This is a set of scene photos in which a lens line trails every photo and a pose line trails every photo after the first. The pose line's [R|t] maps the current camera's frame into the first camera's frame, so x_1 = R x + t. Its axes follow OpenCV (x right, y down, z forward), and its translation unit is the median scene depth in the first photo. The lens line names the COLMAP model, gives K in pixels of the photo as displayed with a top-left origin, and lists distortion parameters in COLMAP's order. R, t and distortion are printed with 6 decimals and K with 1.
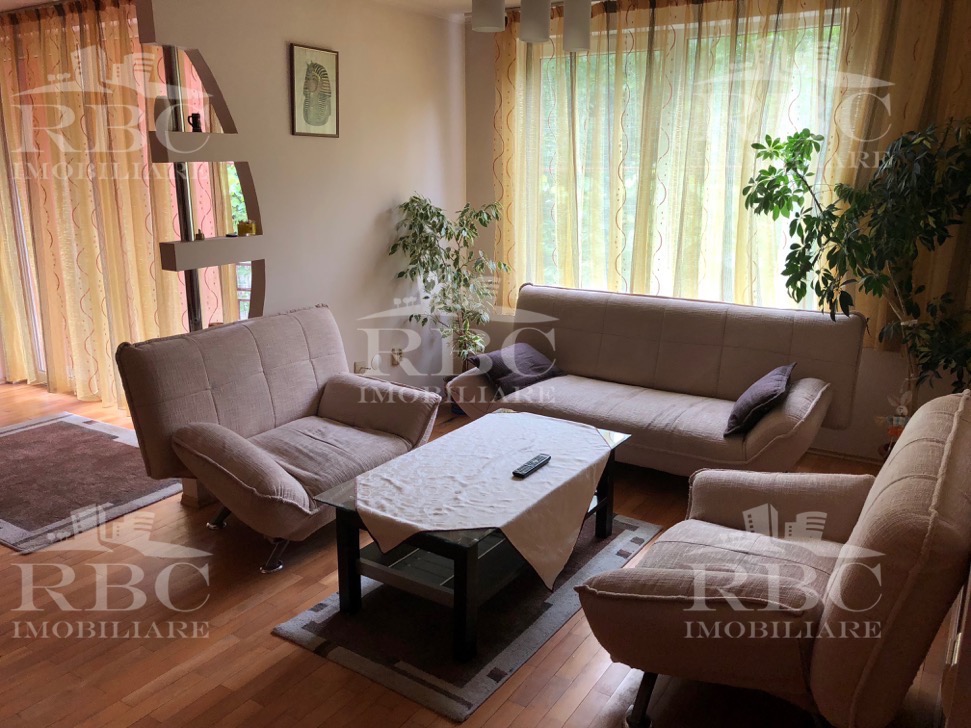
lens RADIAL K [[797.2, 0, 485.5], [0, 797.2, 364.0], [0, 0, 1]] dist [0.053165, -0.052656]
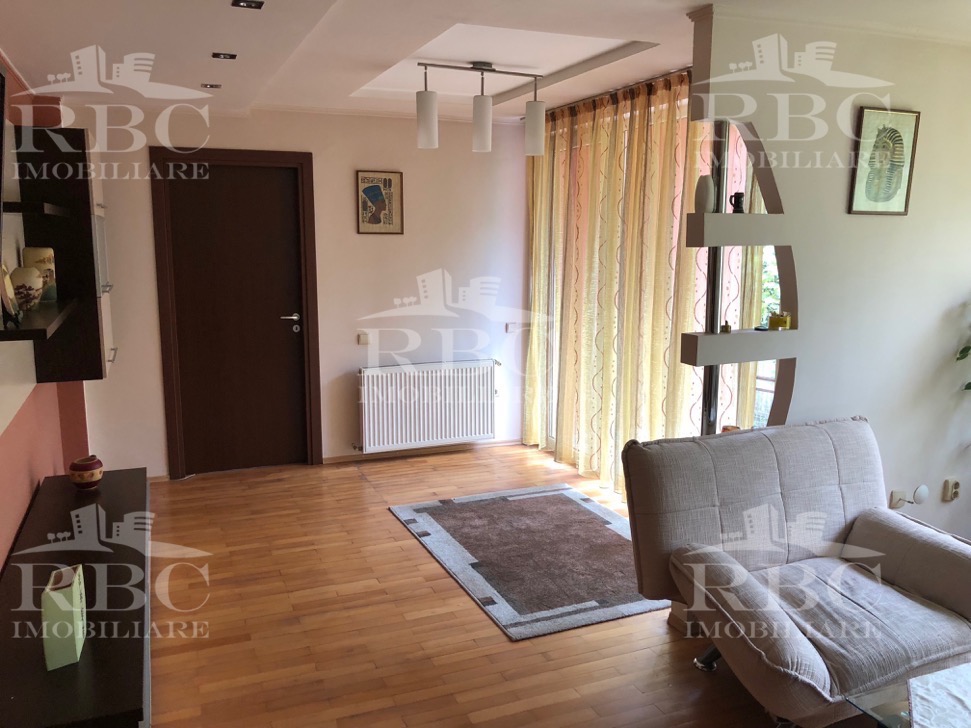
lens RADIAL K [[800.3, 0, 485.5], [0, 800.3, 364.0], [0, 0, 1]] dist [0.006273, -0.064003]
pose [[0.824645, 0.083473, -0.559457, -0.074187], [-0.134679, 0.989583, -0.050869, -0.037738], [0.549383, 0.117296, 0.827297, 0.125126]]
